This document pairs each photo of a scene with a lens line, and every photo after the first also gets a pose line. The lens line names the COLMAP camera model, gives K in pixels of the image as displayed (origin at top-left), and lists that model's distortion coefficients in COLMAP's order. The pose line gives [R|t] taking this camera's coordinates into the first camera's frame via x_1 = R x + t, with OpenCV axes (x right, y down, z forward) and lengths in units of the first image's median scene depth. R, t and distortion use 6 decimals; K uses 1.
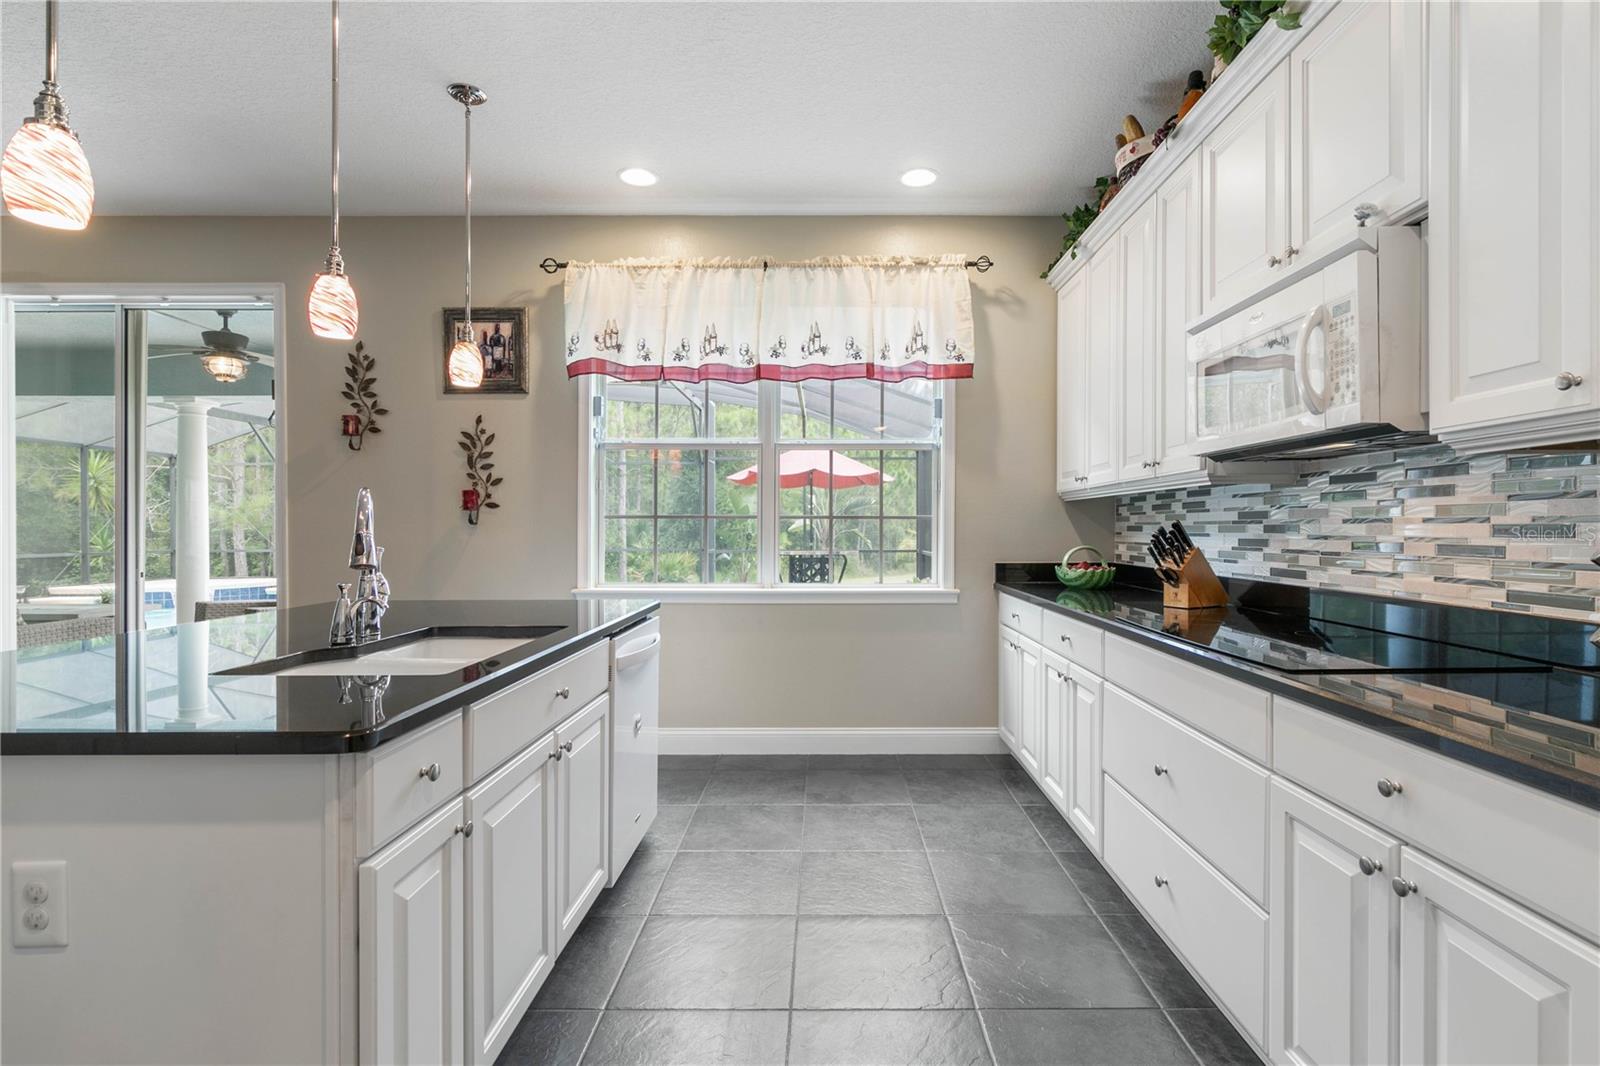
lens RADIAL K [[760.1, 0, 832.9], [0, 760.1, 530.6], [0, 0, 1]] dist [0.004968, 0.000852]
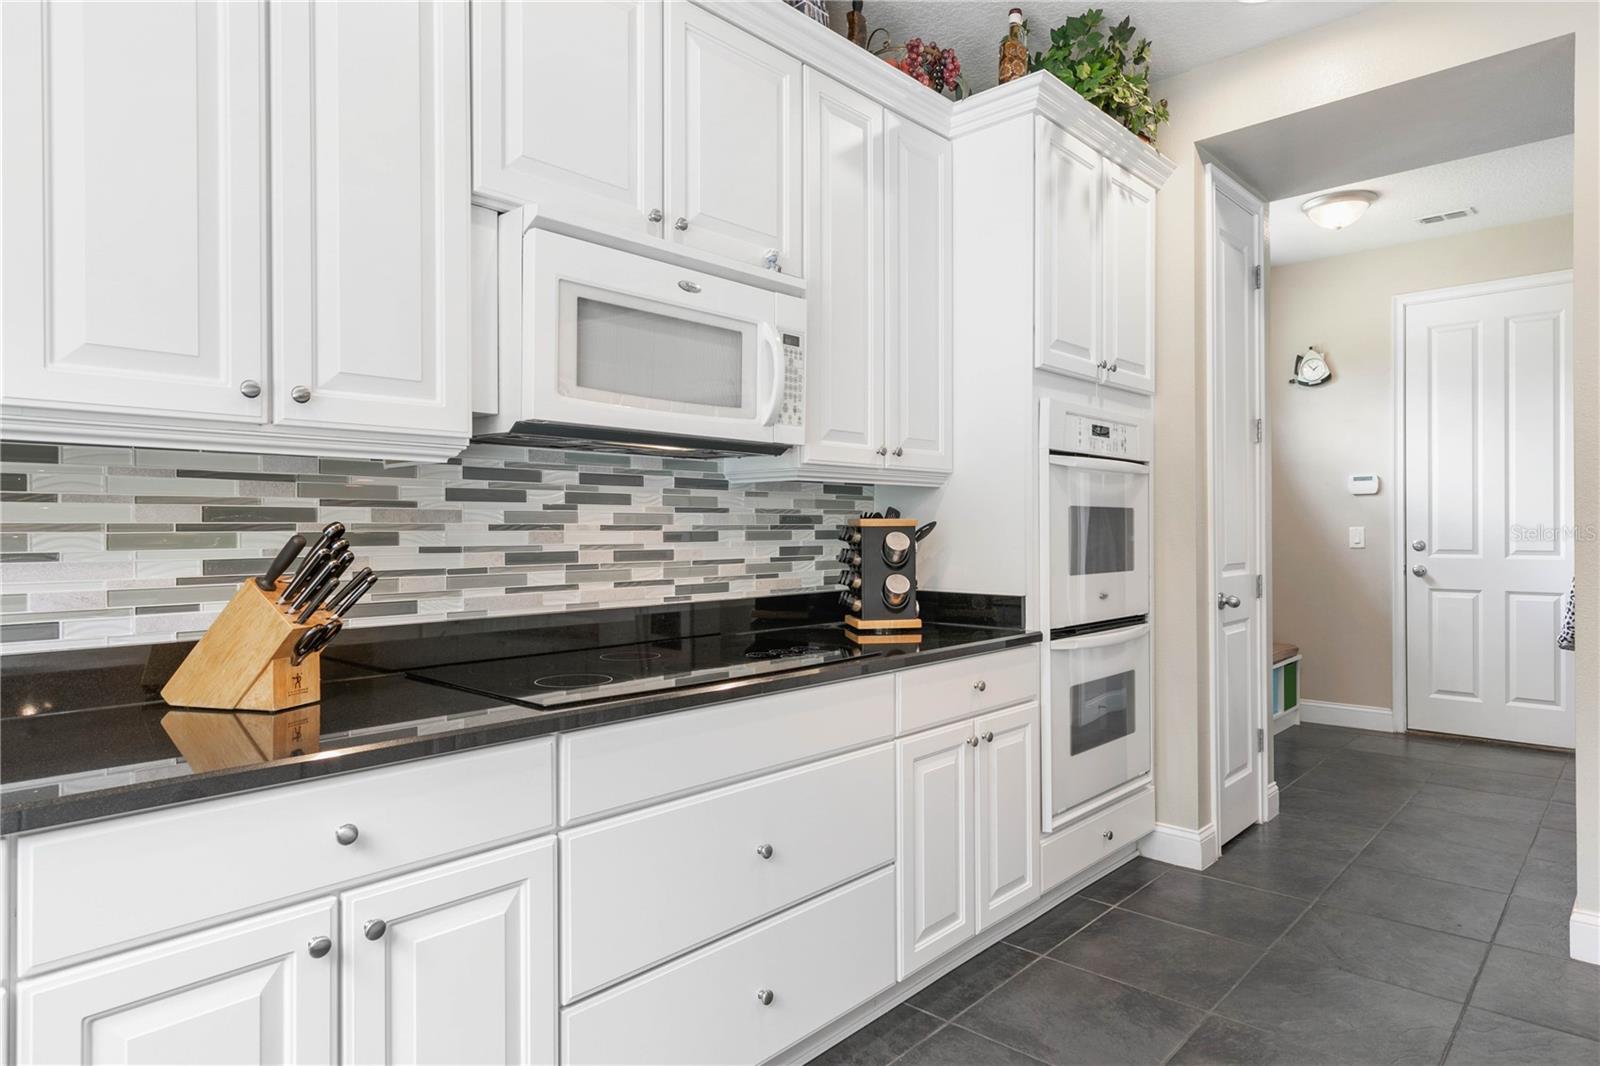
lens RADIAL K [[921.0, 0, 812.6], [0, 921.0, 526.4], [0, 0, 1]] dist [0.002291, -0.002885]
pose [[-0.733548, 0.010580, 0.679555, -0.209264], [0.010614, 0.999935, -0.004111, -0.006267], [-0.679554, 0.004197, -0.733613, 1.456536]]
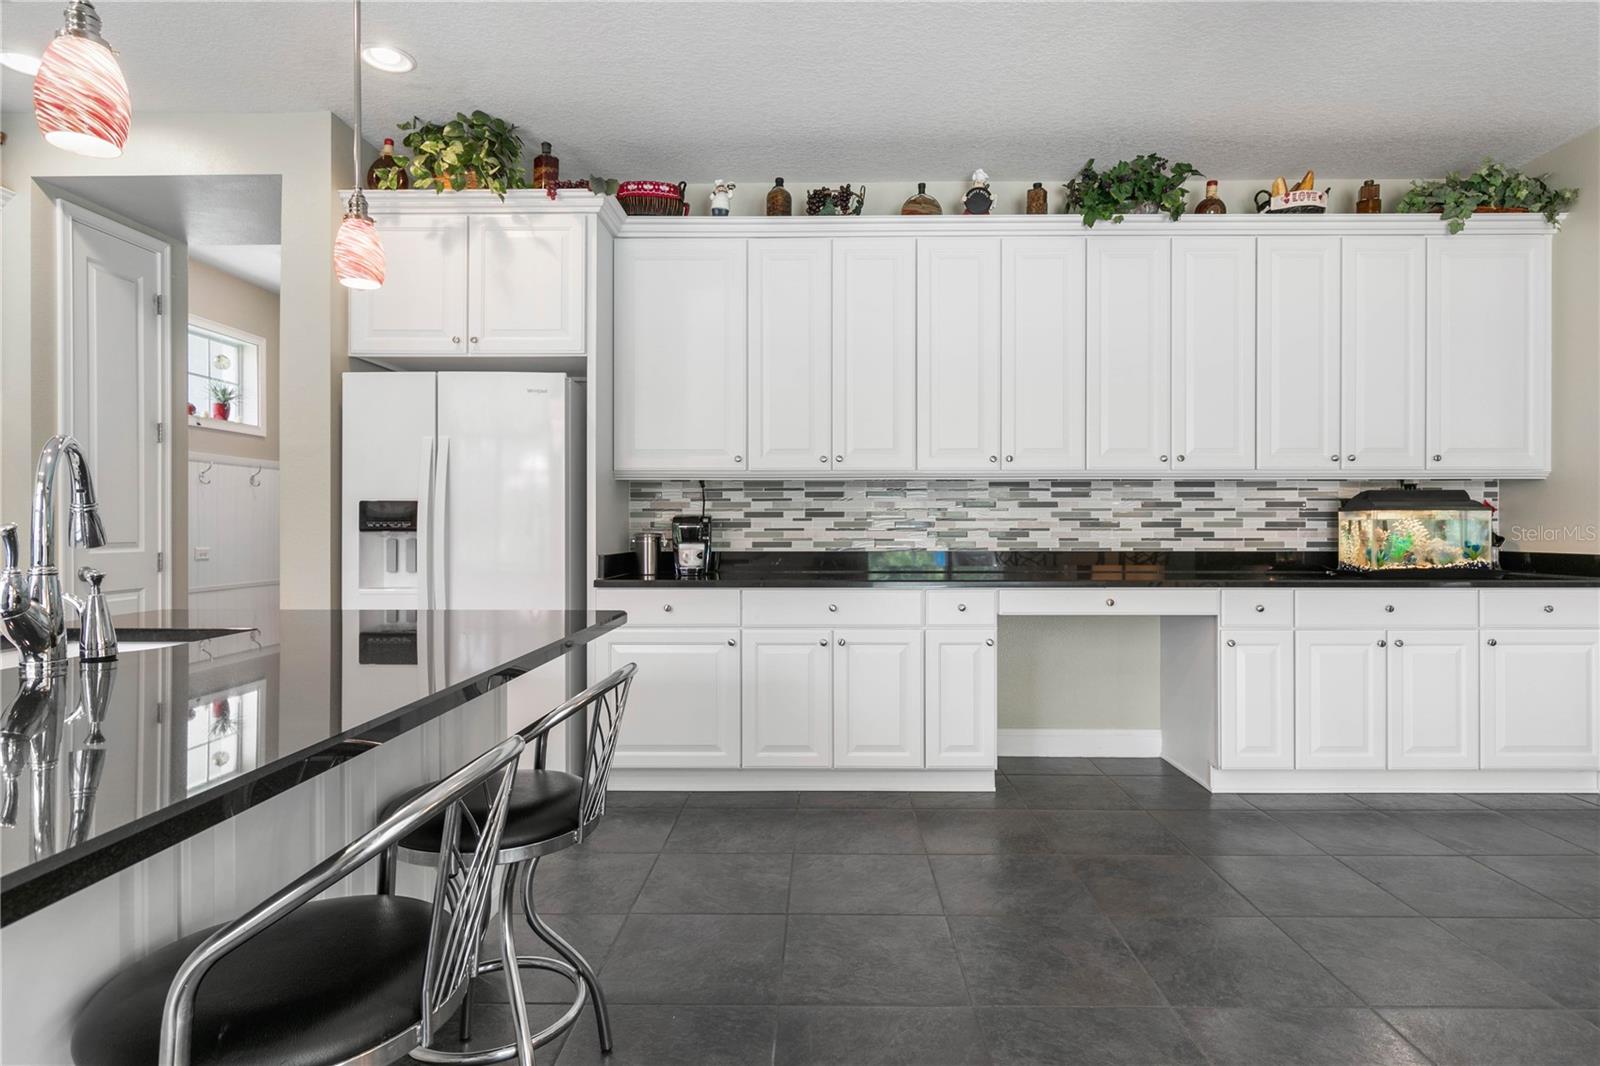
lens RADIAL K [[843.9, 0, 814.4], [0, 843.9, 528.4], [0, 0, 1]] dist [0.002271, 0.000390]
pose [[-0.999771, 0.002827, 0.021205, -1.116898], [0.002950, 0.999979, 0.005771, 0.023082], [-0.021188, 0.005832, -0.999758, 1.491488]]
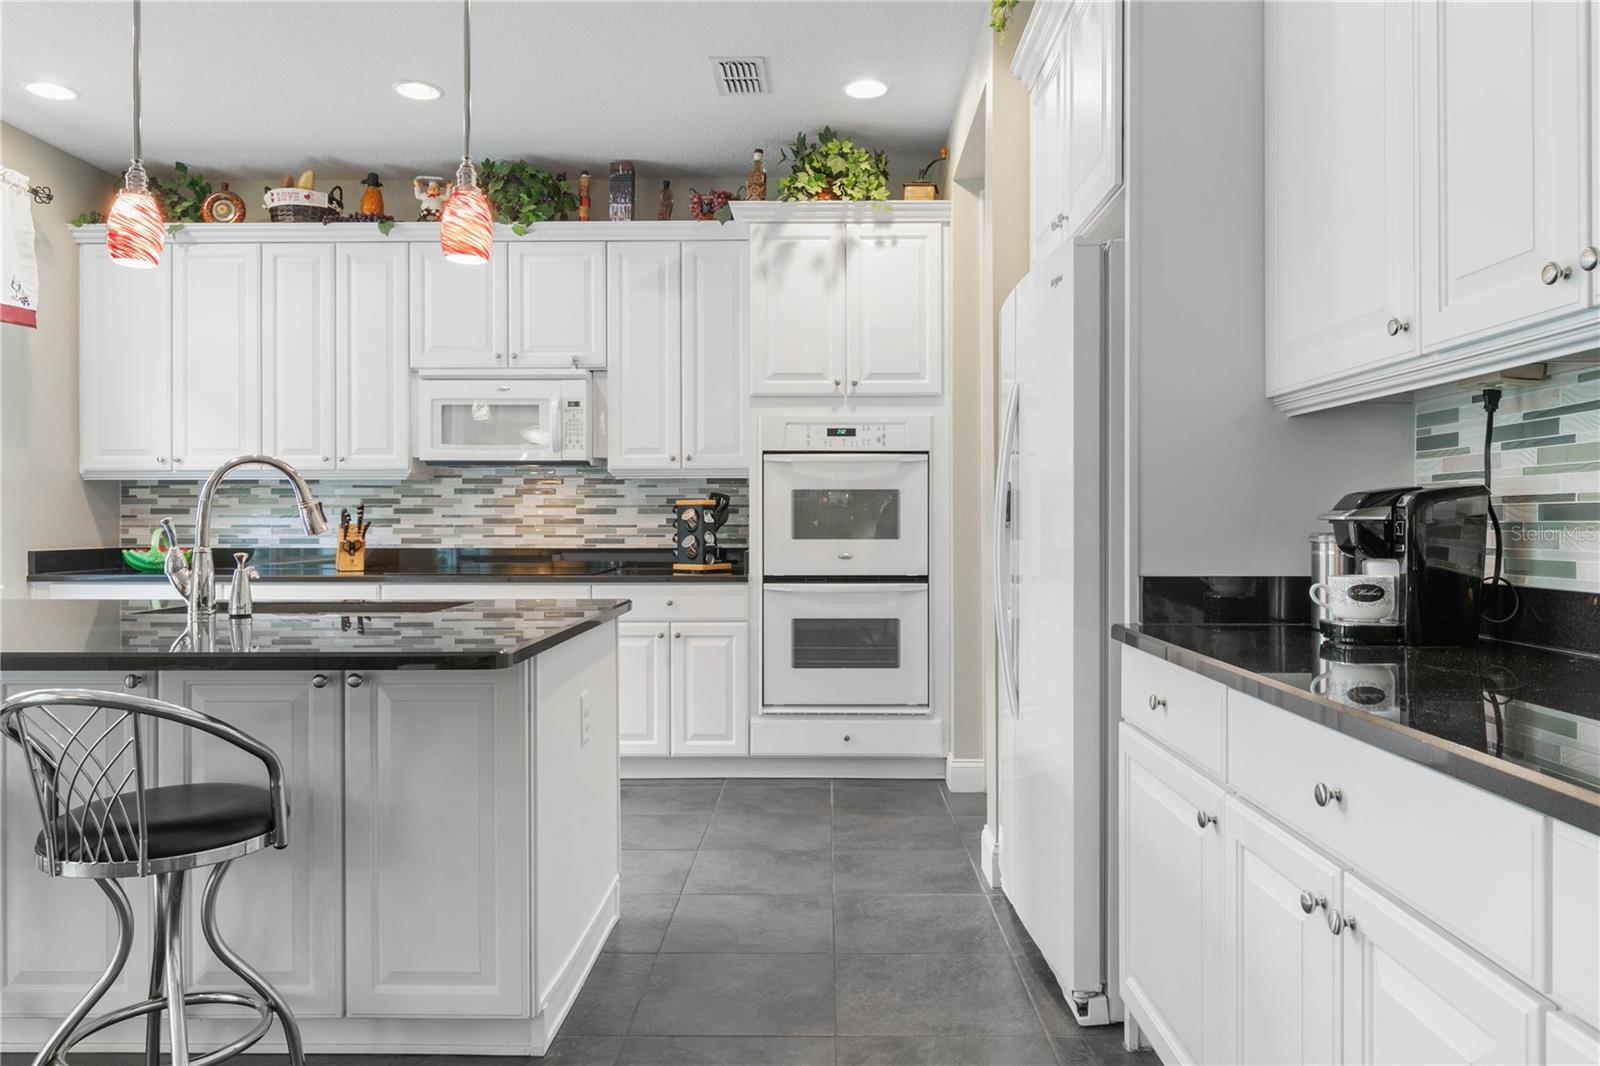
lens RADIAL K [[1093.8, 0, 803.4], [0, 1093.8, 521.9], [0, 0, 1]] dist [-0.010190, 0.002891]
pose [[0.018939, 0.003313, 0.999815, -1.697553], [0.004366, 0.999985, -0.003397, 0.032675], [-0.999811, 0.004429, 0.018924, 0.235255]]
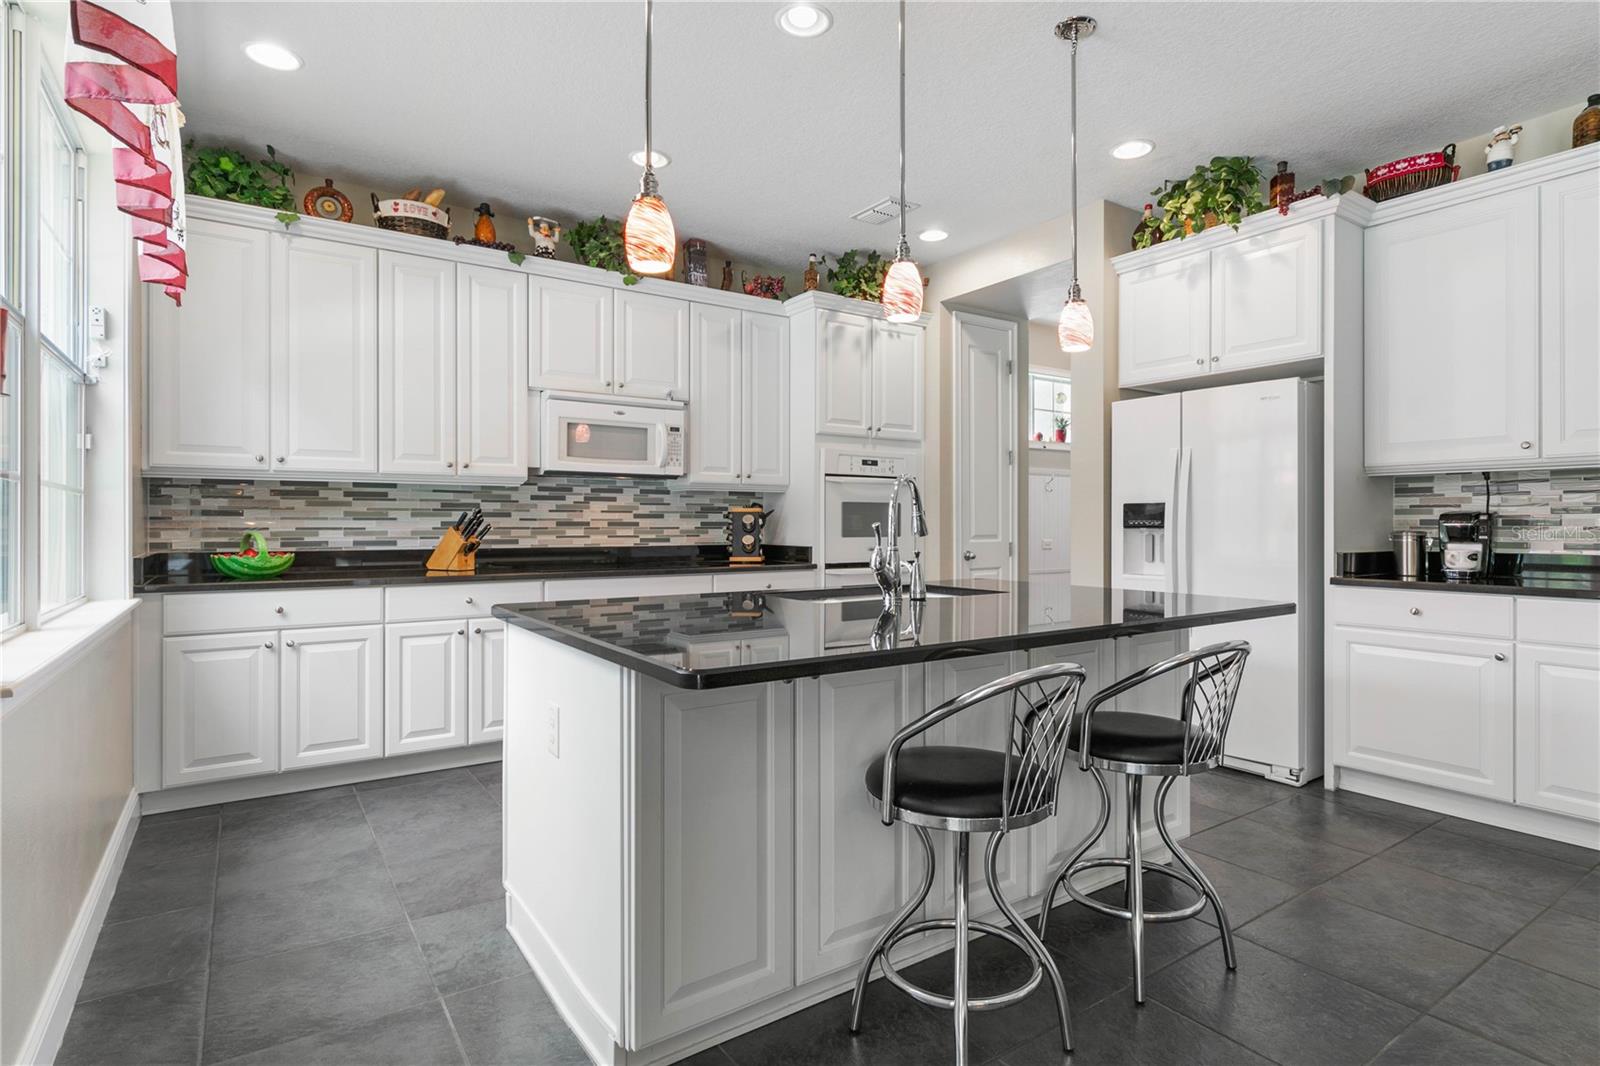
lens RADIAL K [[819.8, 0, 815.7], [0, 819.8, 523.2], [0, 0, 1]] dist [-0.007463, 0.002589]
pose [[-0.562820, 0.002729, 0.826575, -1.393970], [0.004404, 0.999990, -0.000302, 0.021584], [-0.826568, 0.003470, -0.562827, 1.593903]]
